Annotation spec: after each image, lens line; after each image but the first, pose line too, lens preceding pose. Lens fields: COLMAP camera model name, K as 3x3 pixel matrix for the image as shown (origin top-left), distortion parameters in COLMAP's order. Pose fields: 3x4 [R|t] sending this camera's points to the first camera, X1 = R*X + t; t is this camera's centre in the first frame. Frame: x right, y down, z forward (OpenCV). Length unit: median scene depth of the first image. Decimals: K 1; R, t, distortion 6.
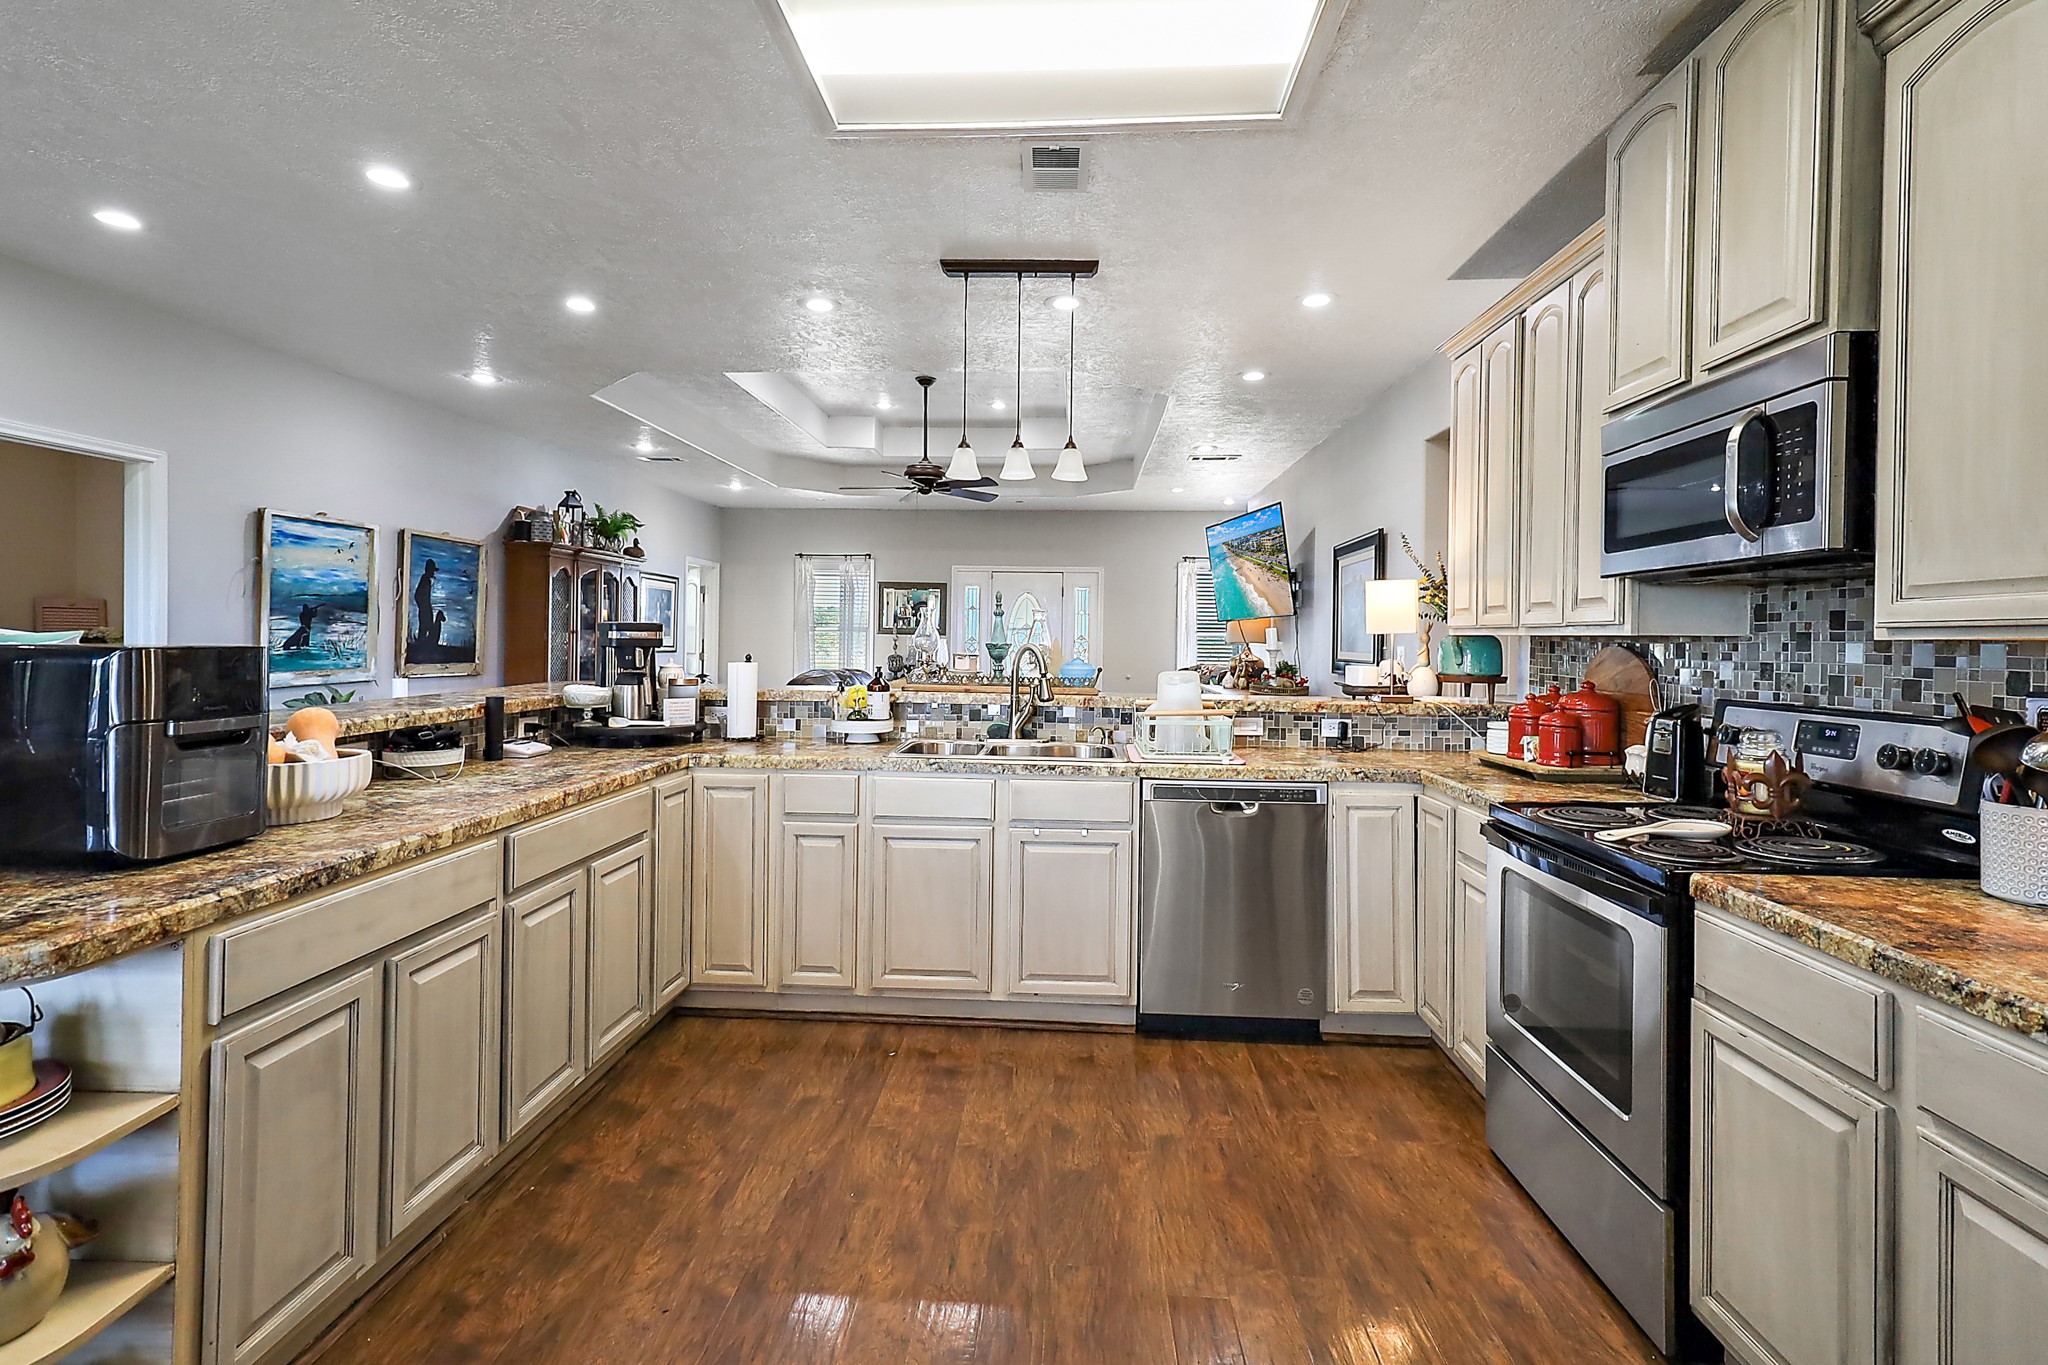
lens RADIAL K [[968.4, 0, 1021.2], [0, 968.4, 649.6], [0, 0, 1]] dist [0.000093, -0.000167]
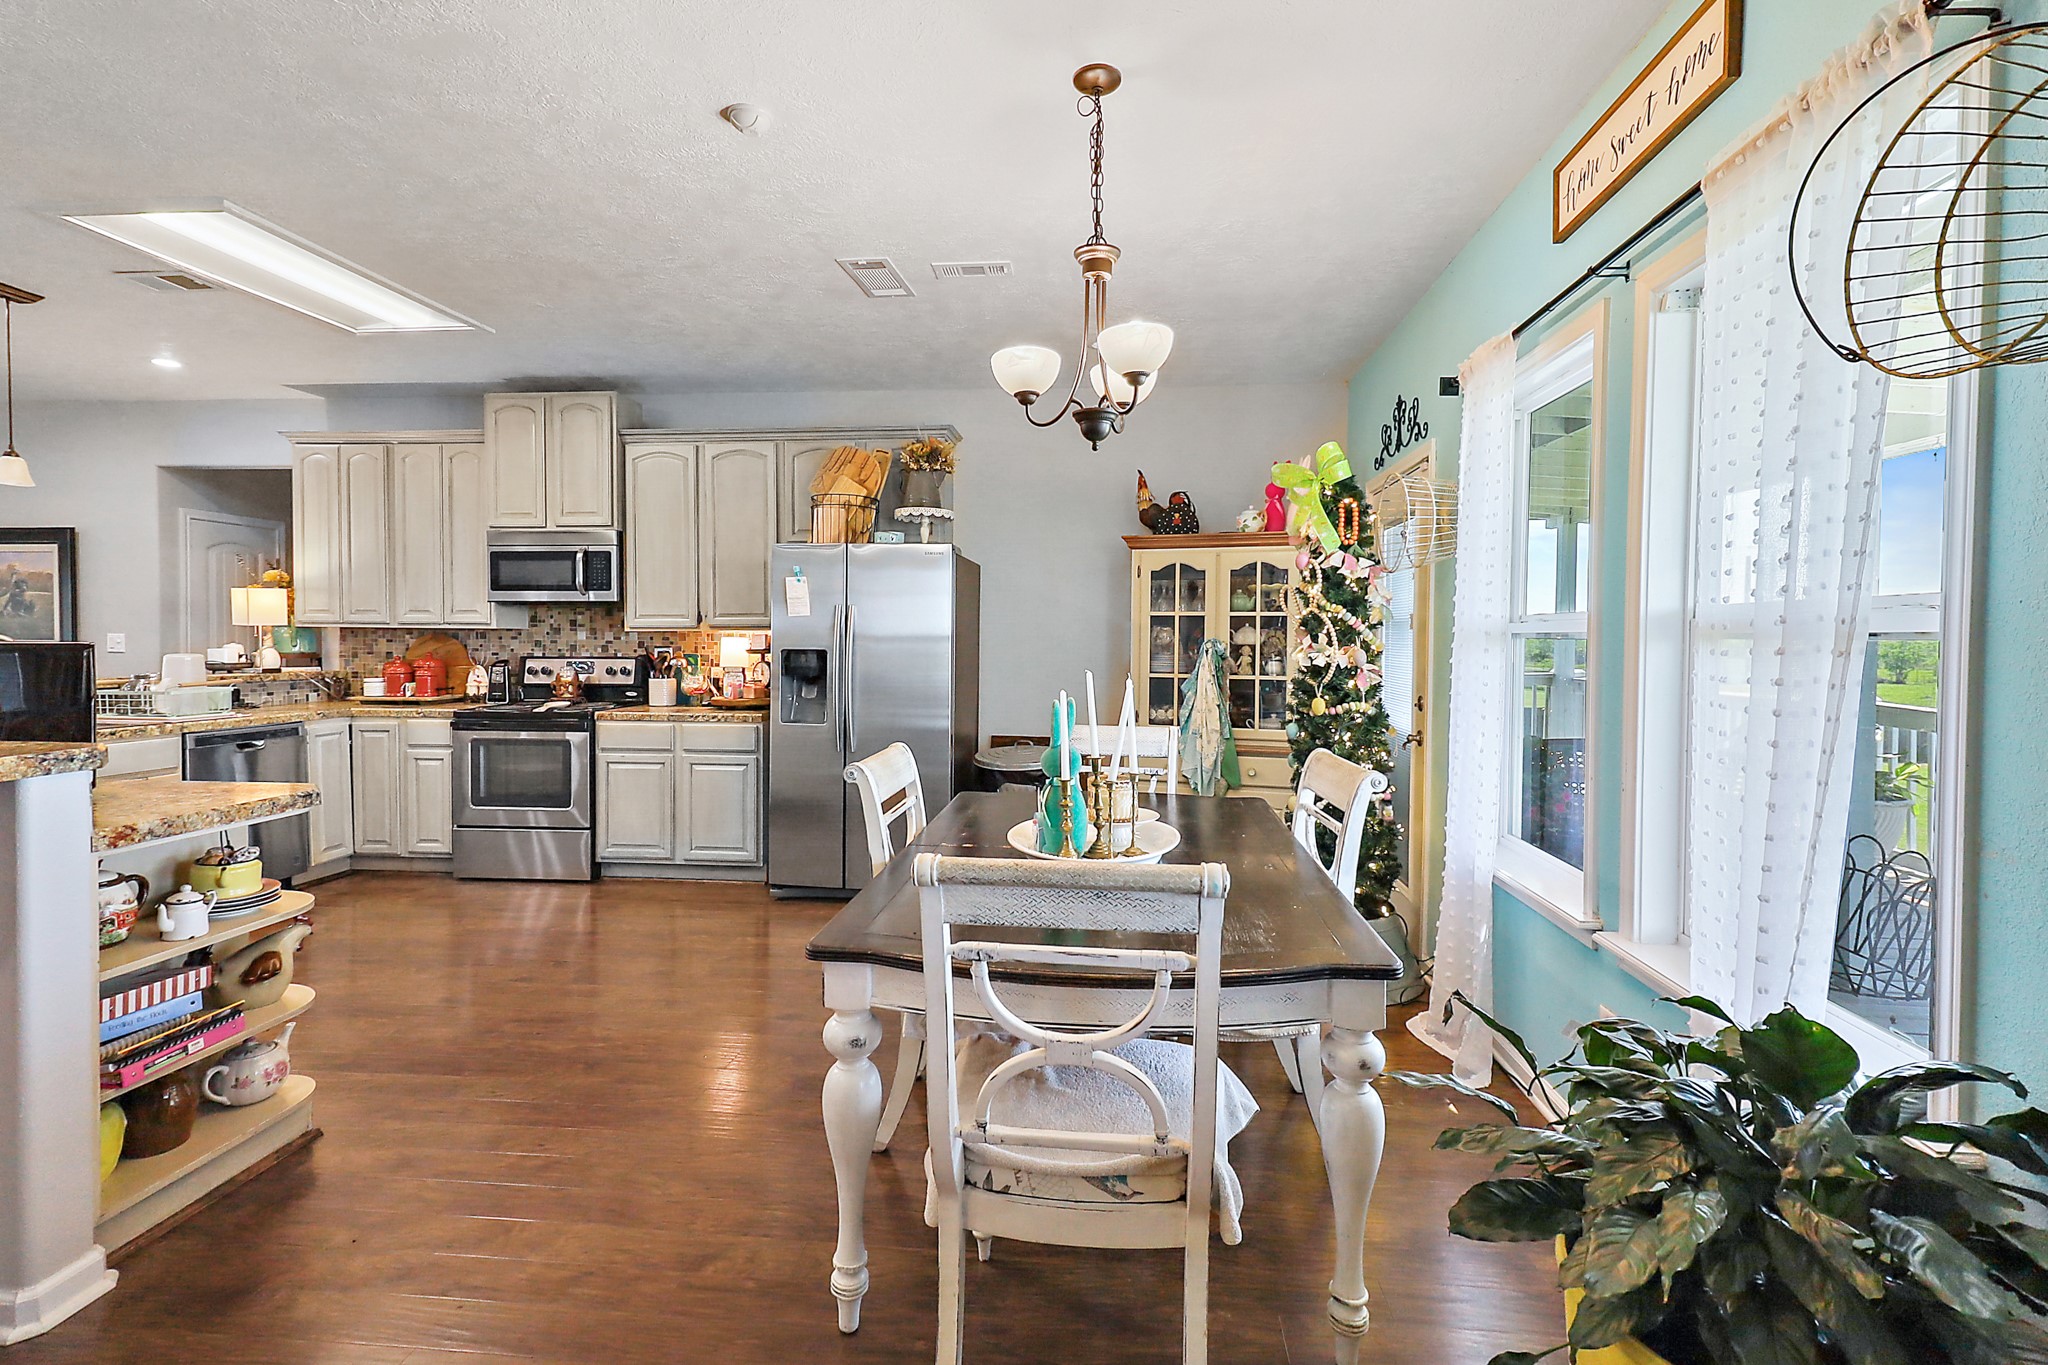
lens RADIAL K [[942.7, 0, 1030.5], [0, 942.7, 654.8], [0, 0, 1]] dist [0.016227, -0.001047]
pose [[0.043770, -0.029864, 0.998595, -1.226986], [0.005451, 0.999545, 0.029653, -0.010231], [-0.999027, 0.004145, 0.043913, -0.253091]]
